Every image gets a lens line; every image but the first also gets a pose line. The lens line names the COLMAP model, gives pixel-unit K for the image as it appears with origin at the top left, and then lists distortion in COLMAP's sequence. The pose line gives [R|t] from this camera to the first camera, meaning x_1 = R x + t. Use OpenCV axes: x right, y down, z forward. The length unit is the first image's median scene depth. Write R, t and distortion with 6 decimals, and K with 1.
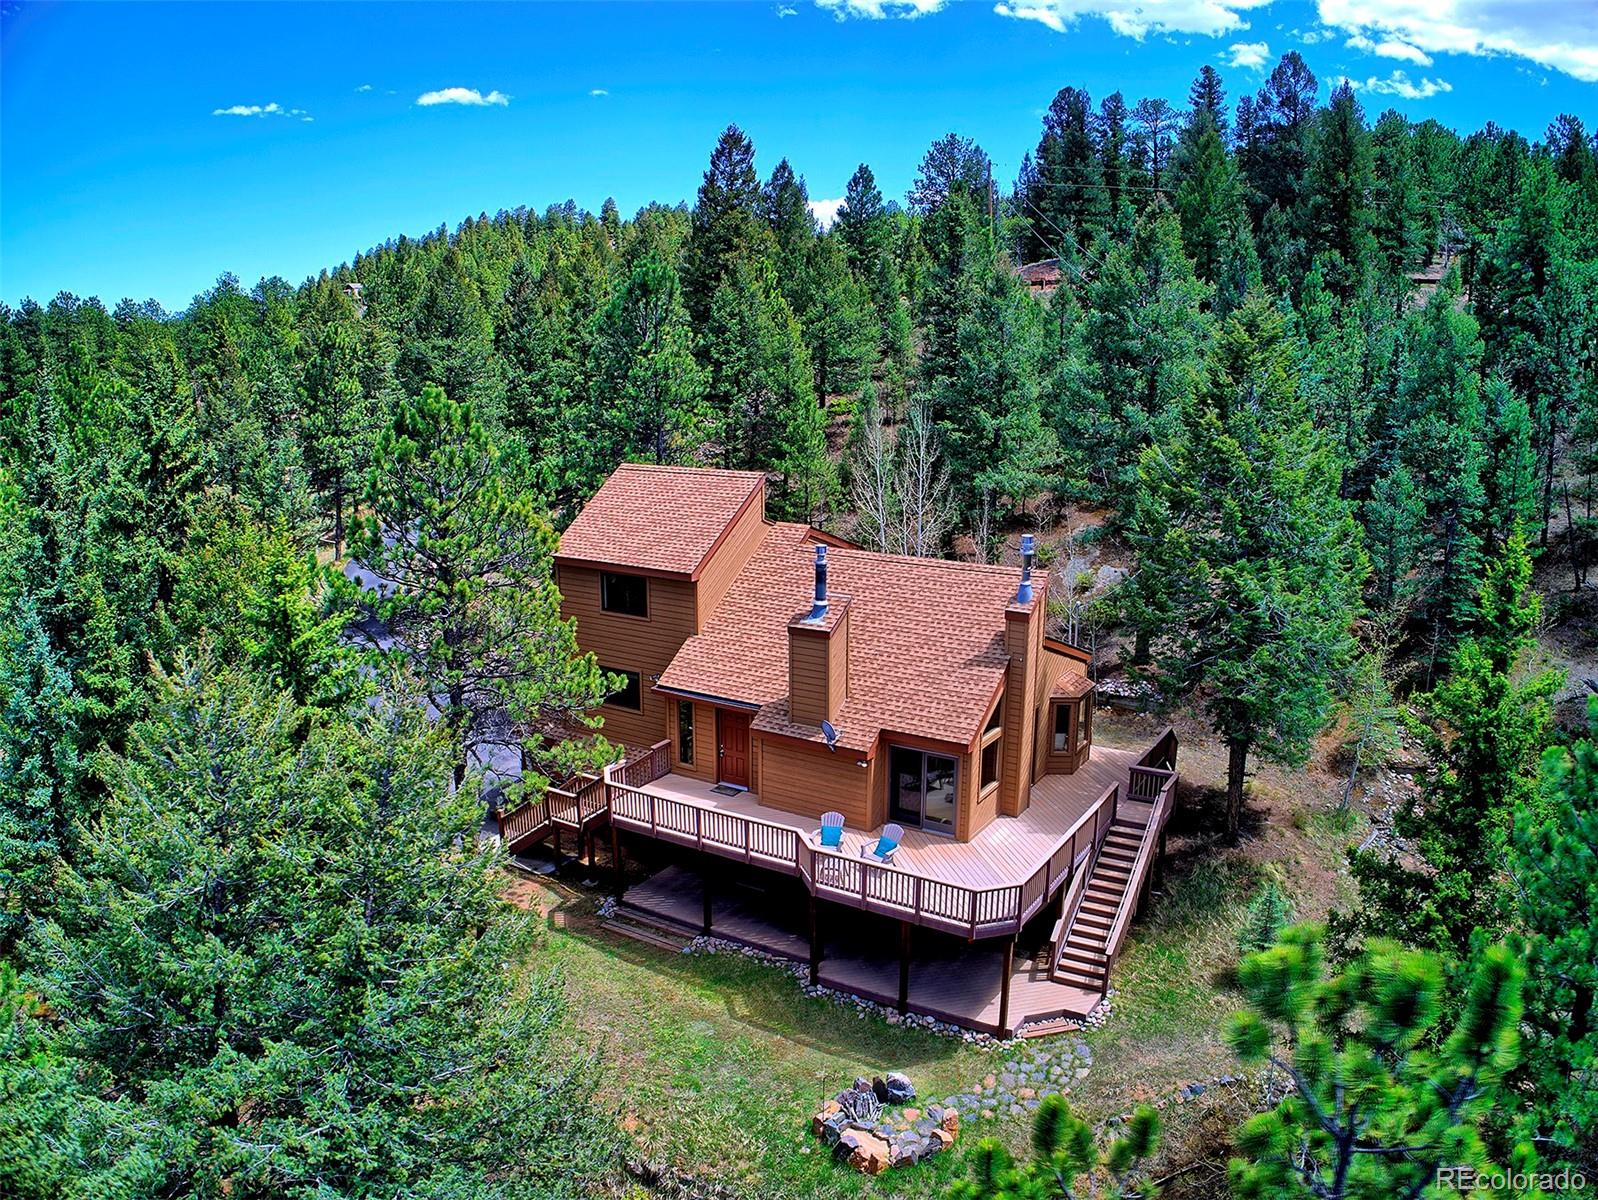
lens RADIAL K [[1176.5, 0, 799.0], [0, 1176.5, 600.0], [0, 0, 1]] dist [-0.265335, 0.077236]
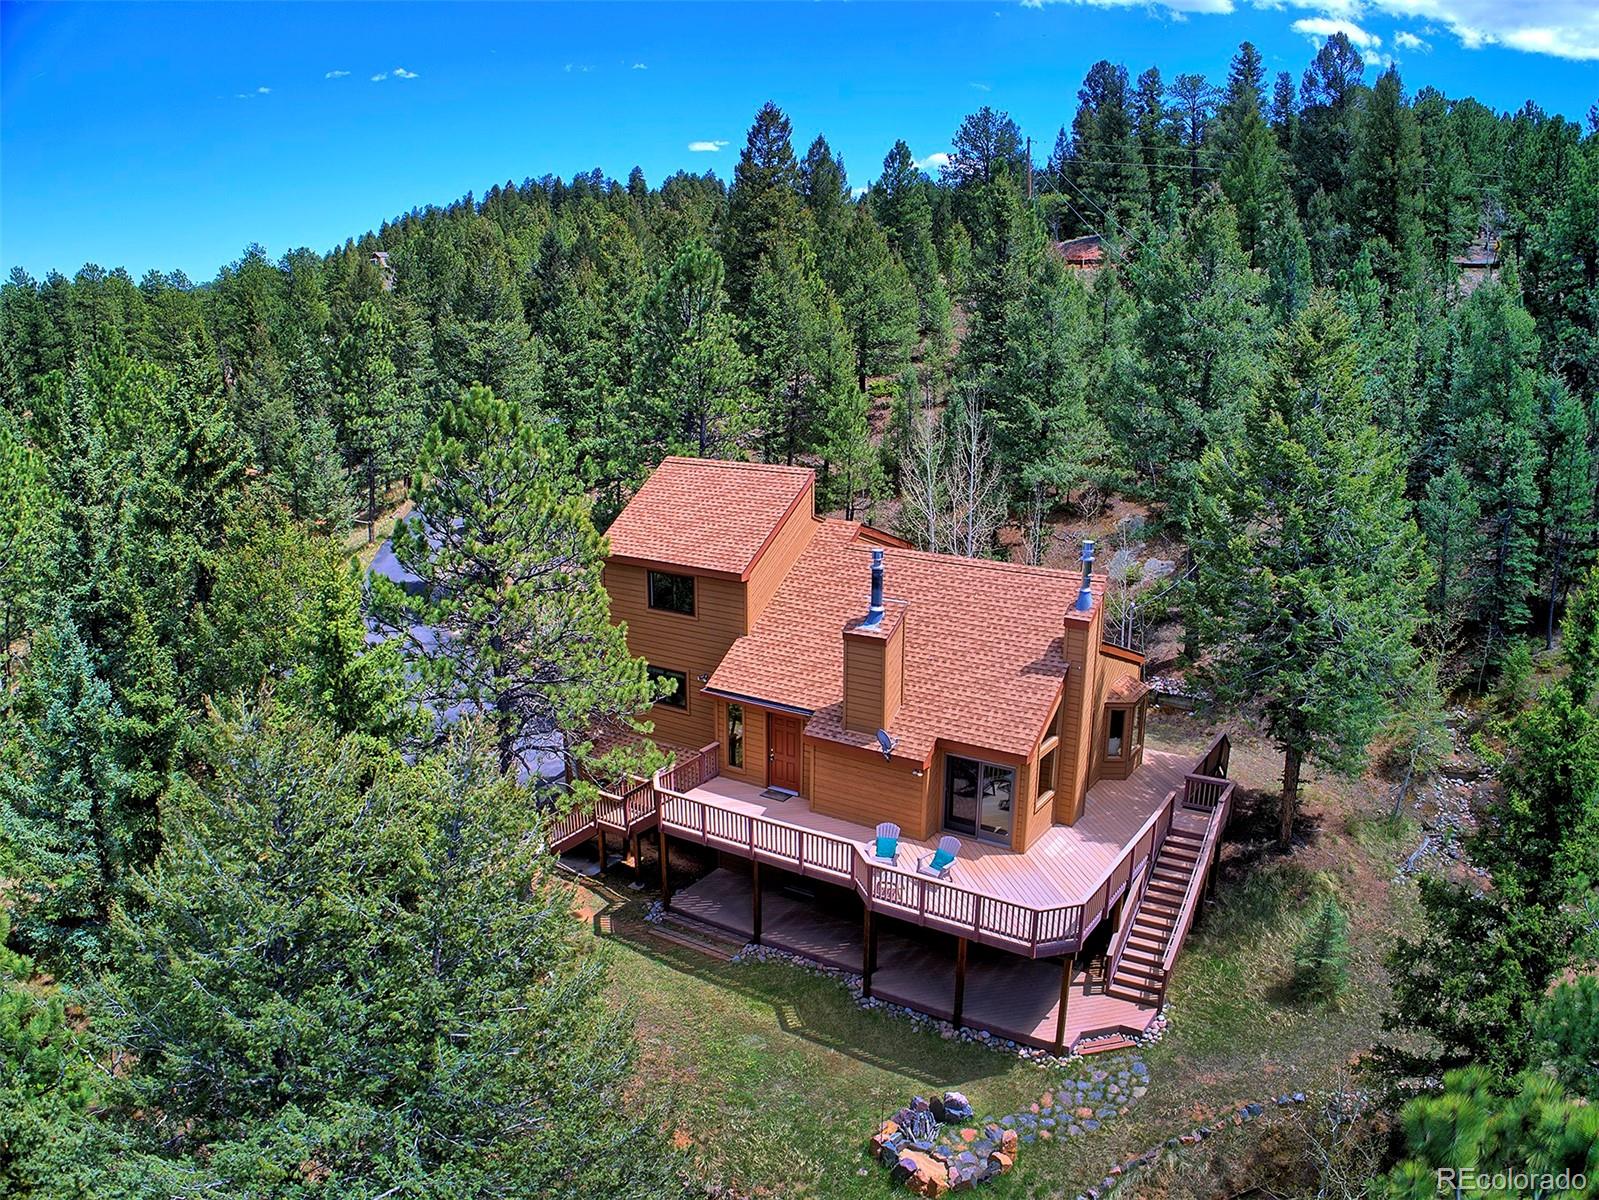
lens RADIAL K [[1177.3, 0, 799.5], [0, 1177.3, 600.0], [0, 0, 1]] dist [-0.265335, 0.077236]
pose [[0.999732, 0.006806, -0.022124, -0.021459], [-0.006256, 0.999671, 0.024861, -0.025352], [0.022286, -0.024716, 0.999446, 0.018470]]
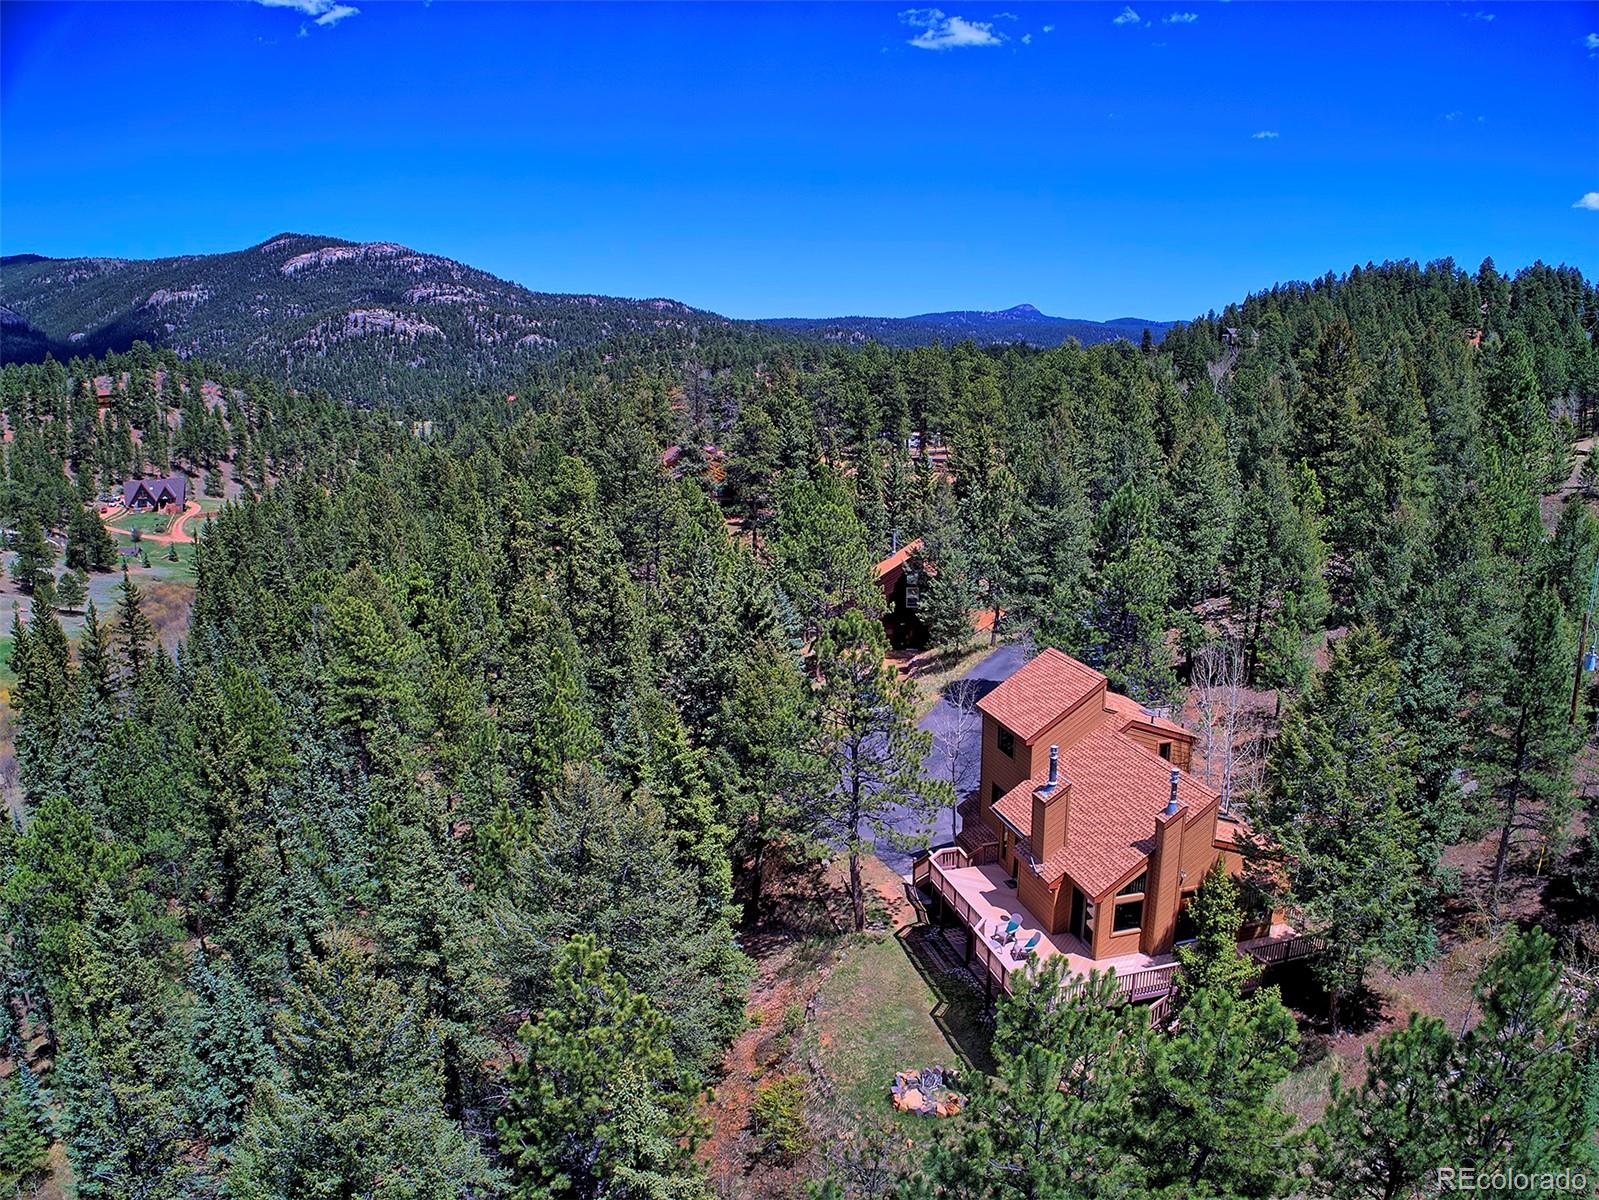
lens RADIAL K [[1177.3, 0, 799.5], [0, 1177.3, 600.0], [0, 0, 1]] dist [-0.265335, 0.077236]
pose [[0.714549, 0.135734, -0.686292, 0.700017], [-0.145912, 0.988338, 0.043553, -0.223742], [0.684200, 0.069017, 0.726021, -0.296359]]
